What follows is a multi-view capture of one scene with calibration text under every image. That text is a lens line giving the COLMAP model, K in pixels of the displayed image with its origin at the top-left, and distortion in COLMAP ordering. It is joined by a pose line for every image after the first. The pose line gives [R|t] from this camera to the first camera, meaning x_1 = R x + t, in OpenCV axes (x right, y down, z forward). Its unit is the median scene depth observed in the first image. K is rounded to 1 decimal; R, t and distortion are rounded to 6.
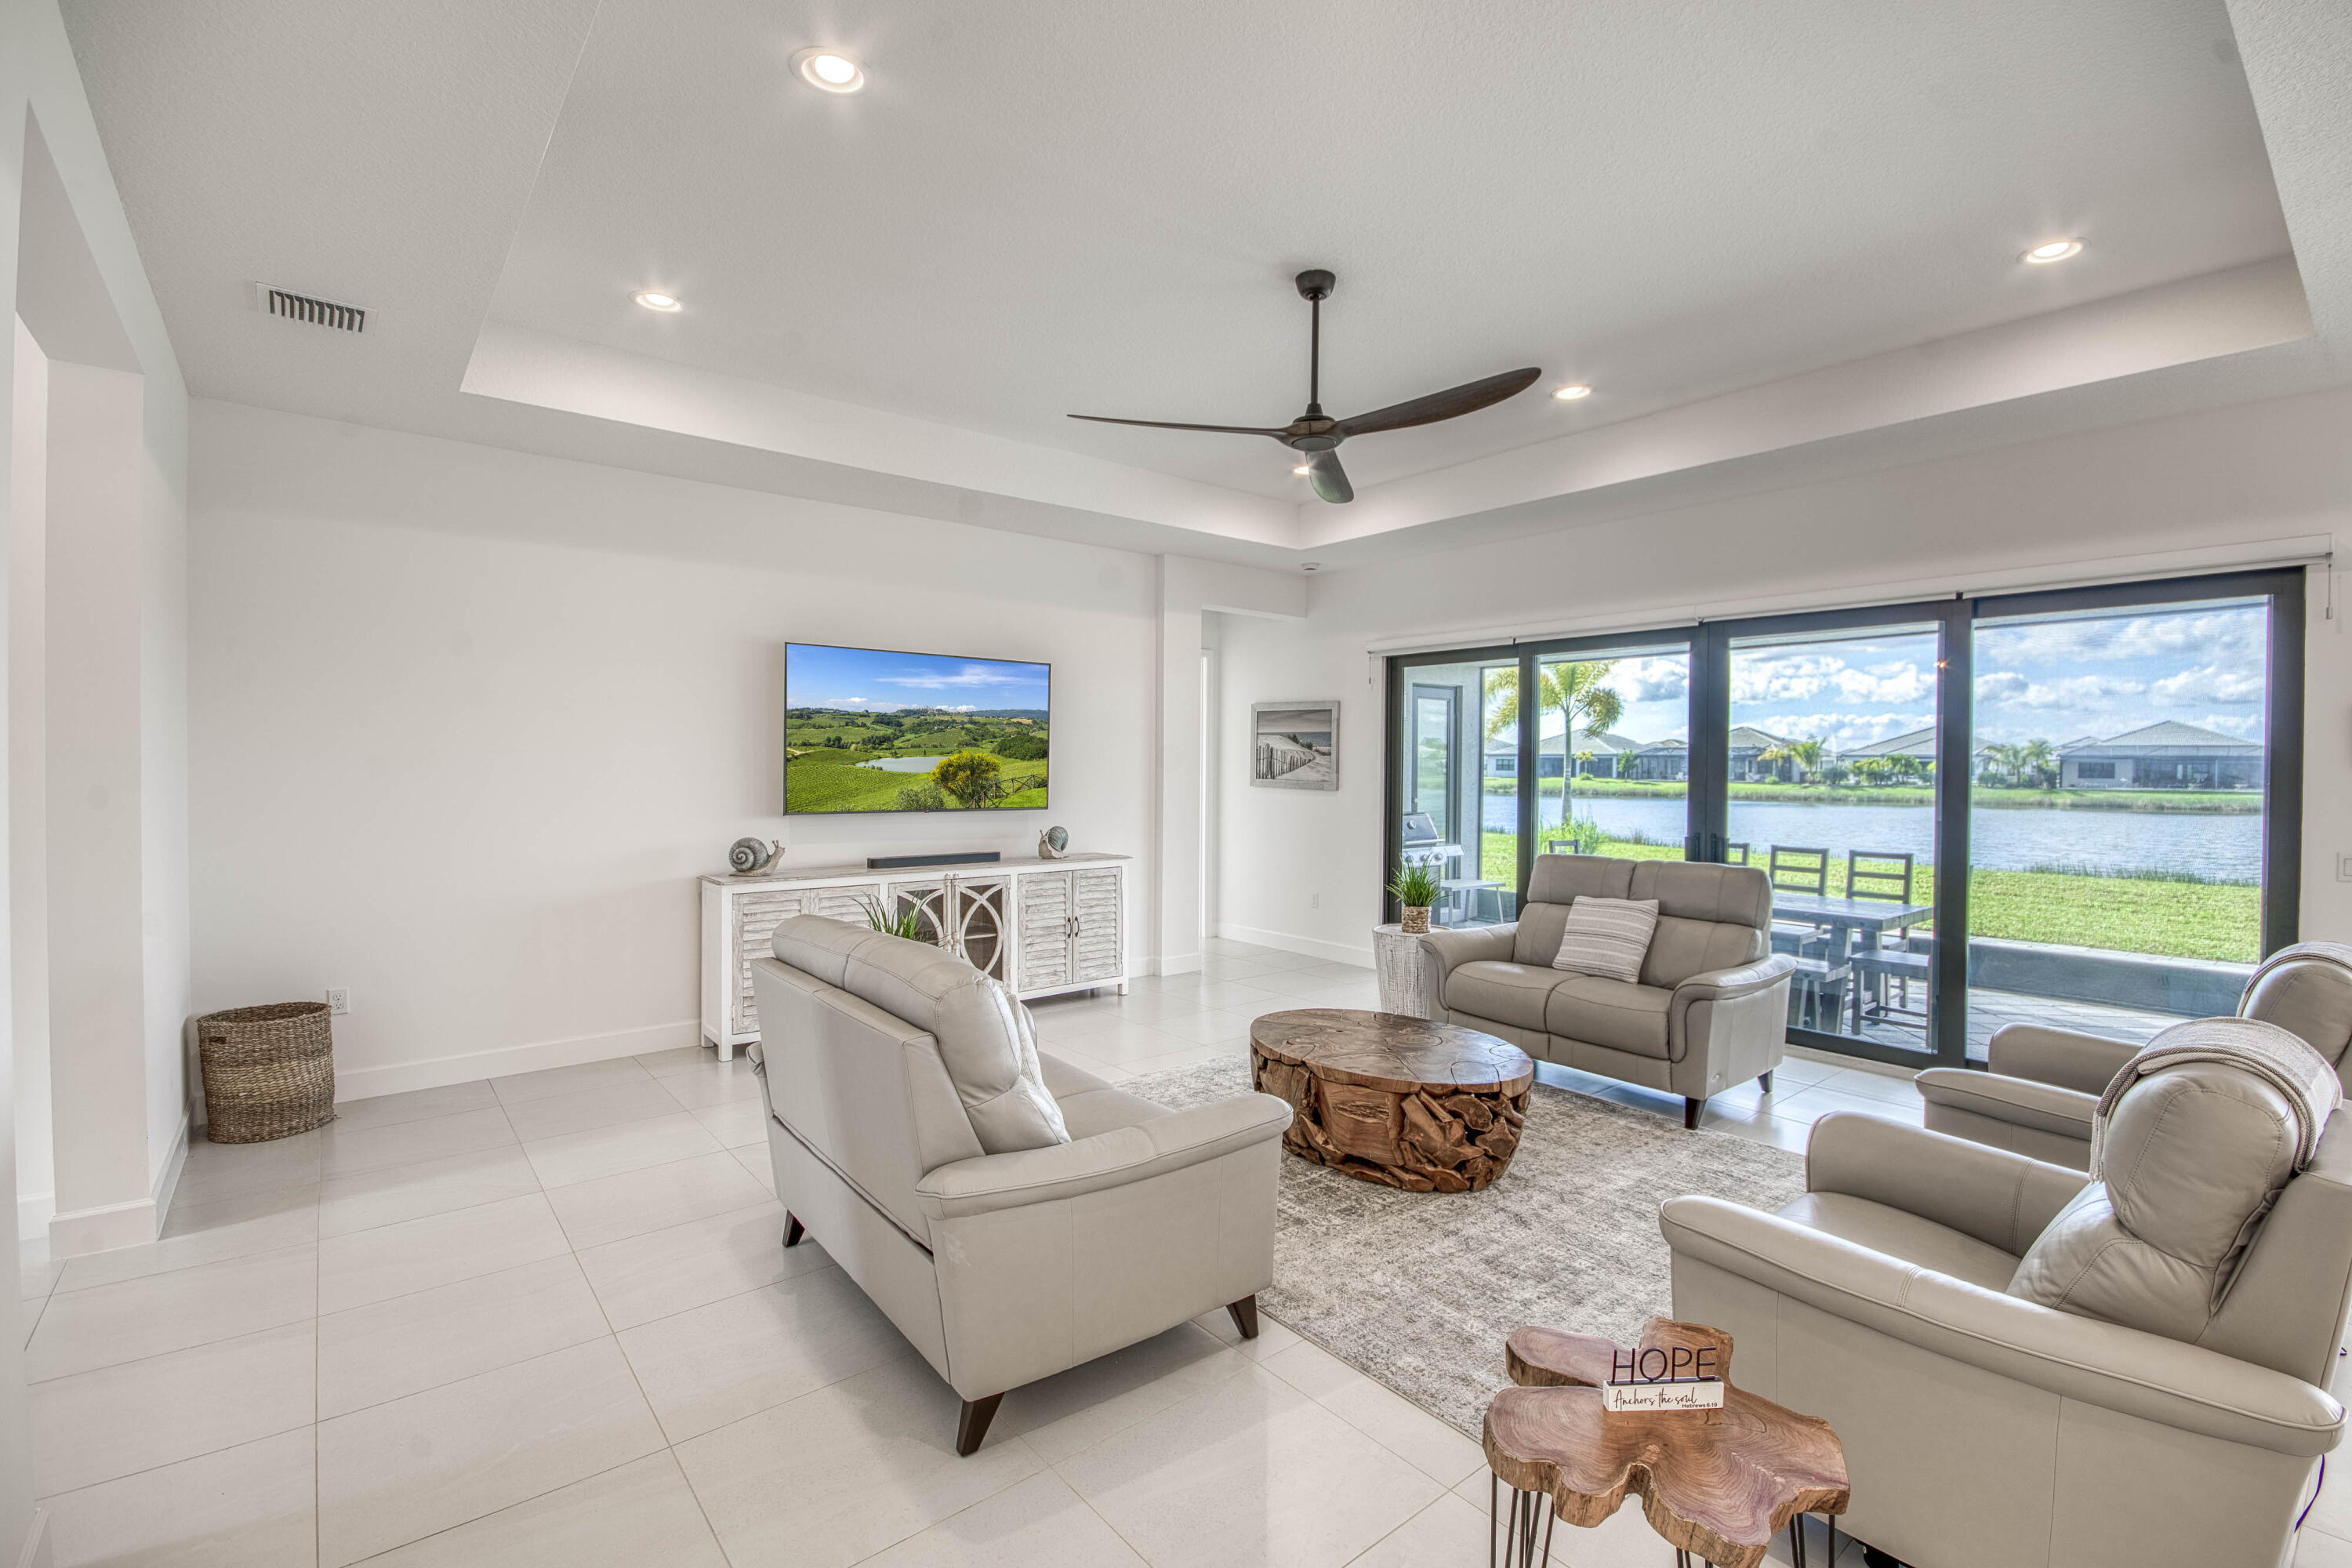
lens RADIAL K [[1046.3, 0, 1232.4], [0, 1046.3, 776.7], [0, 0, 1]] dist [0.001269, -0.001116]
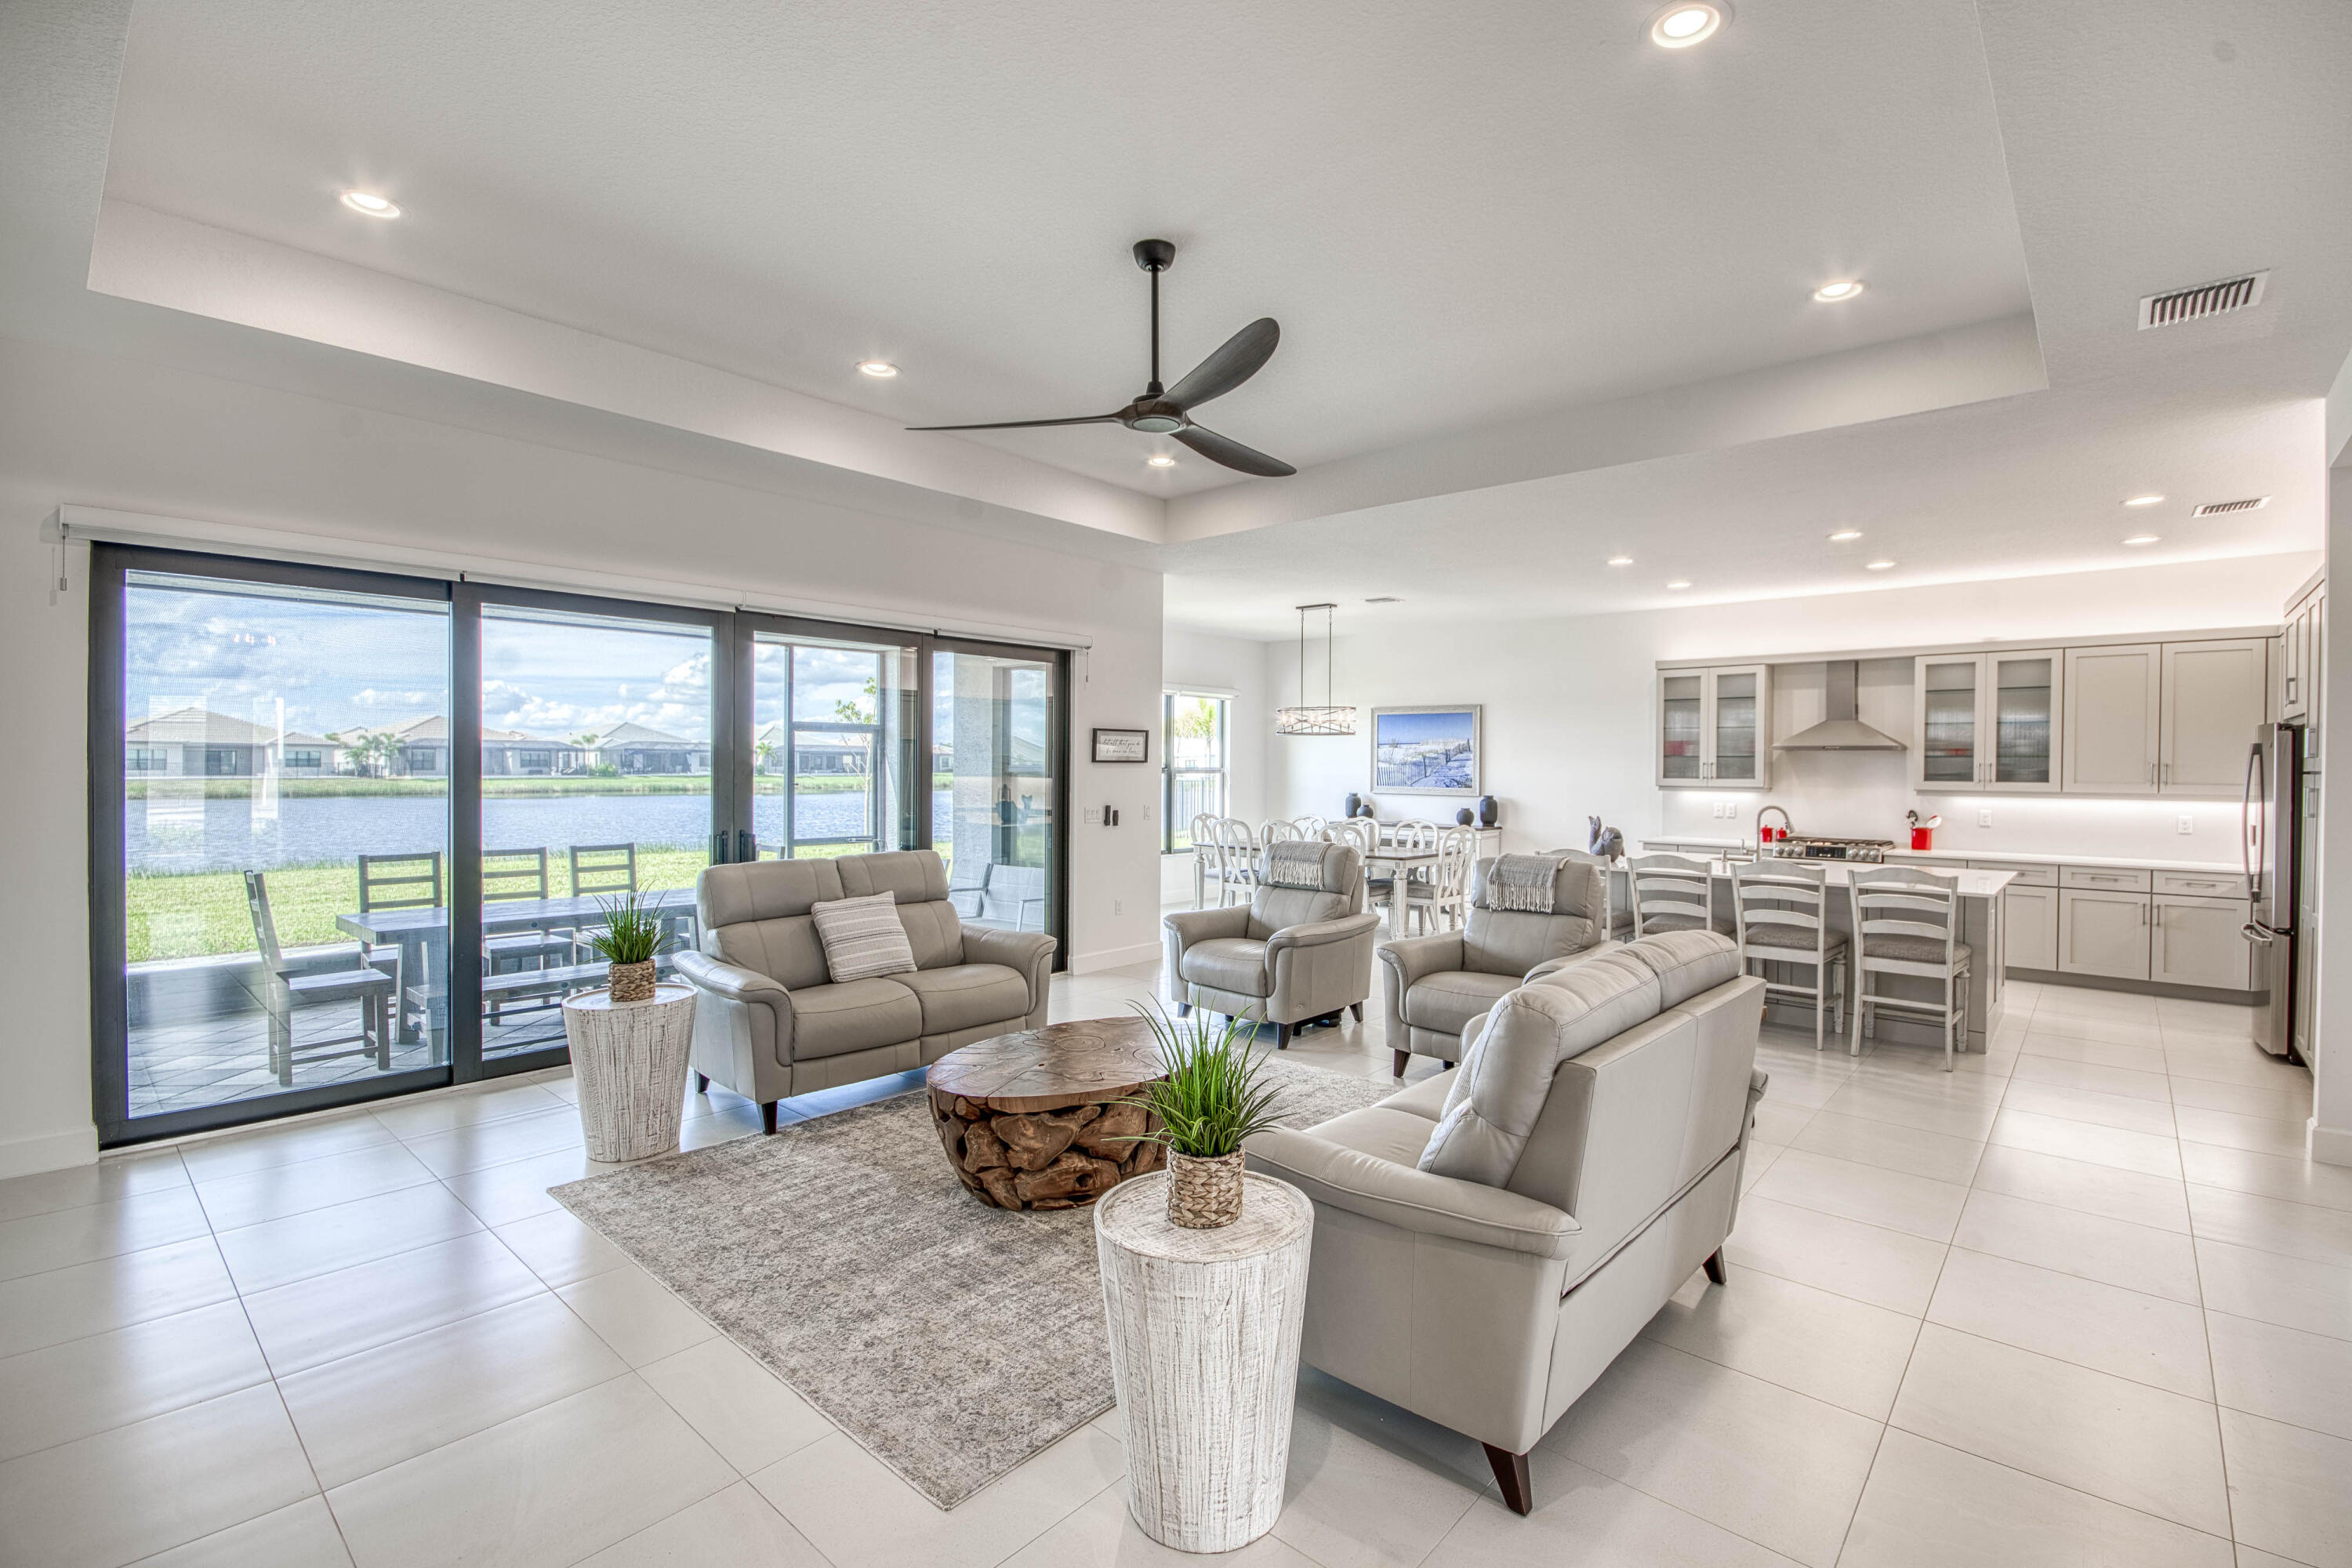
lens RADIAL K [[1046.3, 0, 1232.4], [0, 1046.3, 776.7], [0, 0, 1]] dist [0.001269, -0.001116]
pose [[-0.146330, -0.016076, 0.989105, -0.445177], [0.003202, 0.999855, 0.016725, -0.007639], [-0.989231, 0.005614, -0.146257, 0.545846]]
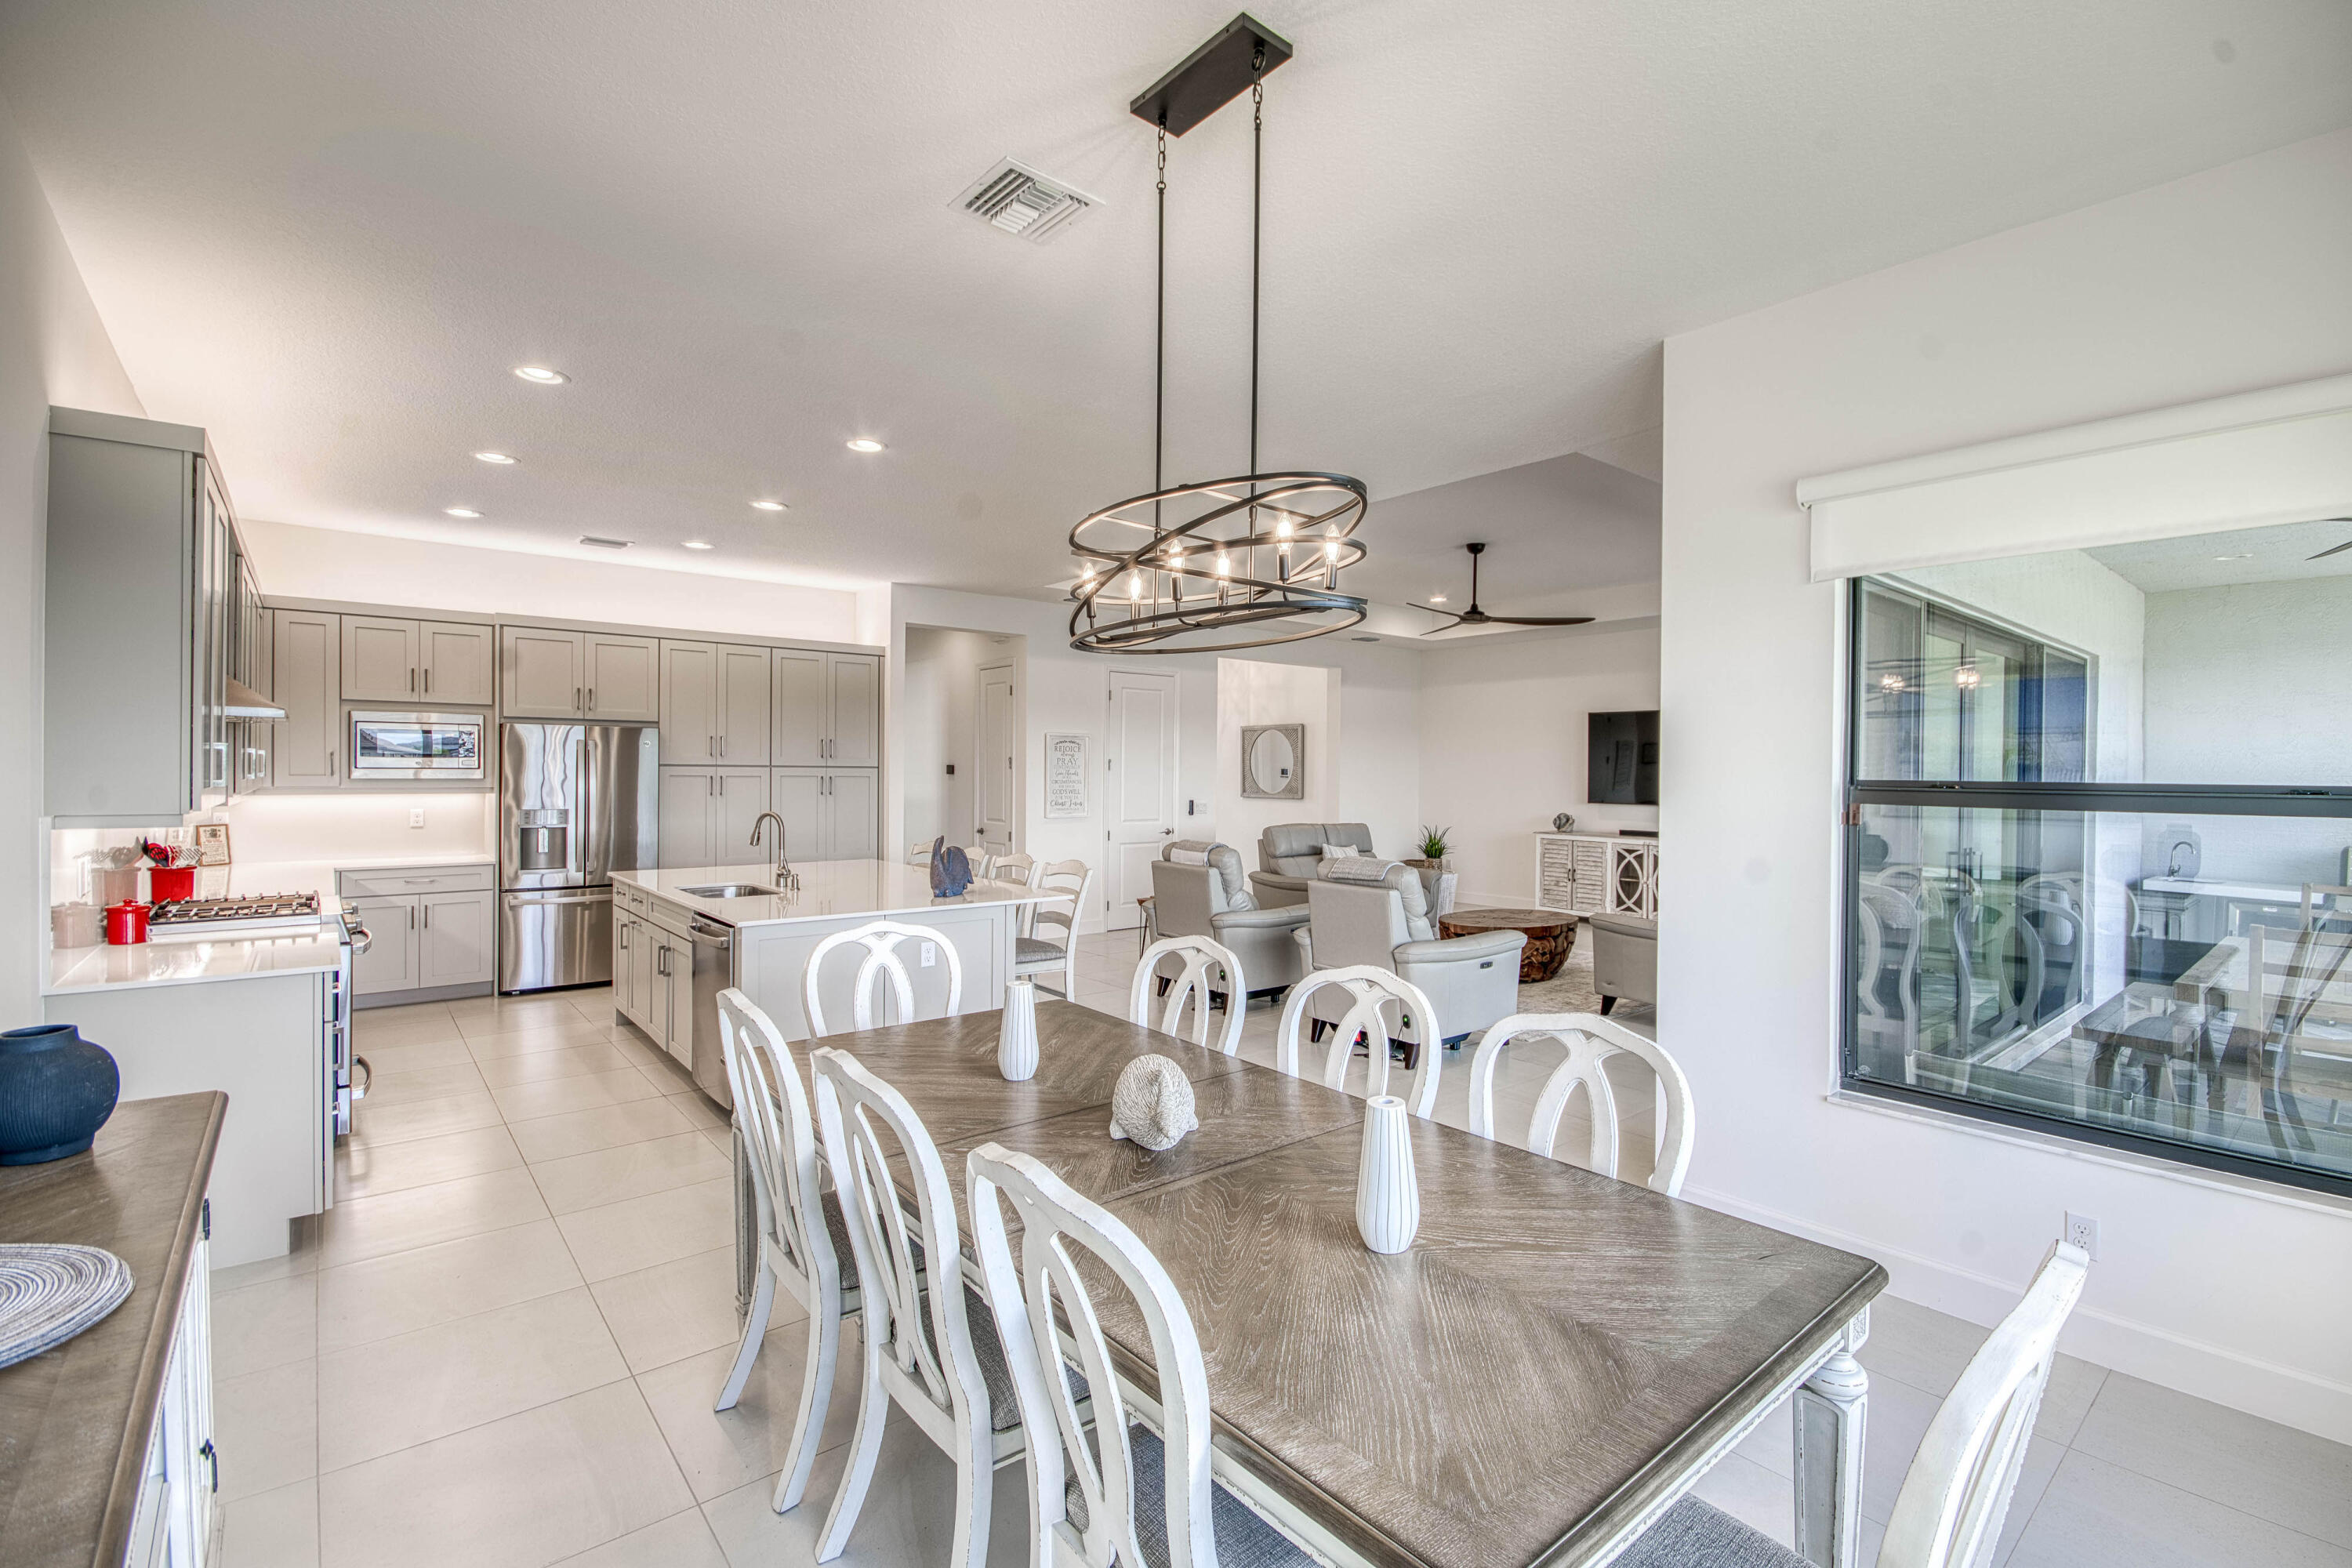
lens RADIAL K [[1046.3, 0, 1232.4], [0, 1046.3, 776.7], [0, 0, 1]] dist [0.001269, -0.001116]
pose [[-0.002621, 0.000503, -0.999996, 1.049571], [-0.020595, 0.999788, 0.000557, 0.002928], [0.999784, 0.020597, -0.002610, 0.280565]]
